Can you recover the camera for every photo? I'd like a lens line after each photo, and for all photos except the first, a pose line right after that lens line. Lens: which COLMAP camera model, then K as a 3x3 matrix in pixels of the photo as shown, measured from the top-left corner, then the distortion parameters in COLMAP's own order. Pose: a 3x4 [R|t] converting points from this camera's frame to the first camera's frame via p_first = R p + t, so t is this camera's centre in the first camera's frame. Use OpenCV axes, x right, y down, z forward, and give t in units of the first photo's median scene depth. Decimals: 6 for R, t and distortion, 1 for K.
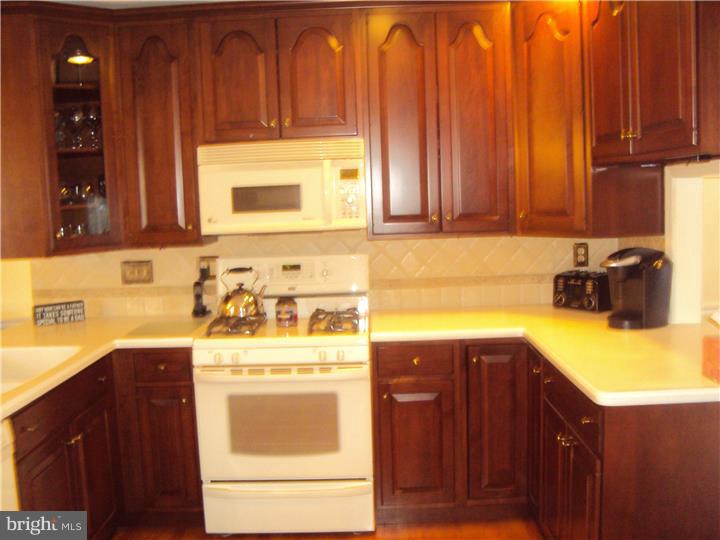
lens RADIAL K [[742.2, 0, 360.6], [0, 742.2, 270.2], [0, 0, 1]] dist [-0.116941, 0.000000]
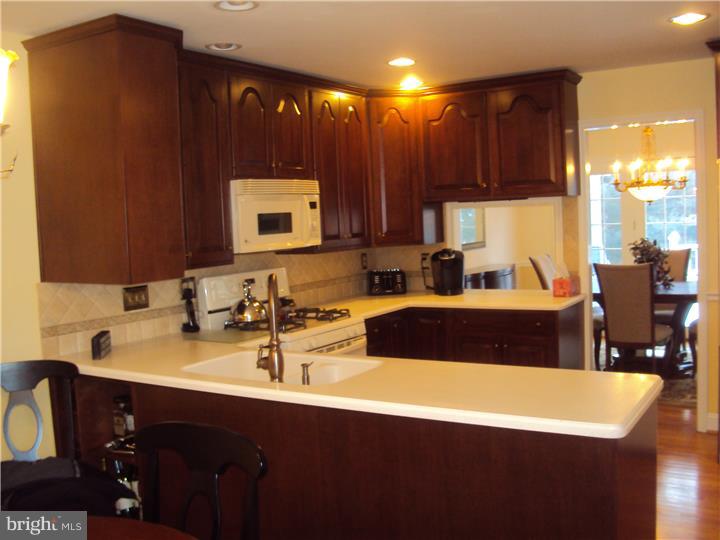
lens RADIAL K [[742.2, 0, 360.2], [0, 742.2, 268.6], [0, 0, 1]] dist [-0.116941, 0.000000]
pose [[0.531514, -0.052125, 0.845444, -1.092635], [0.119529, 0.992733, -0.013940, 0.015104], [-0.838574, 0.108464, 0.533882, 0.201286]]
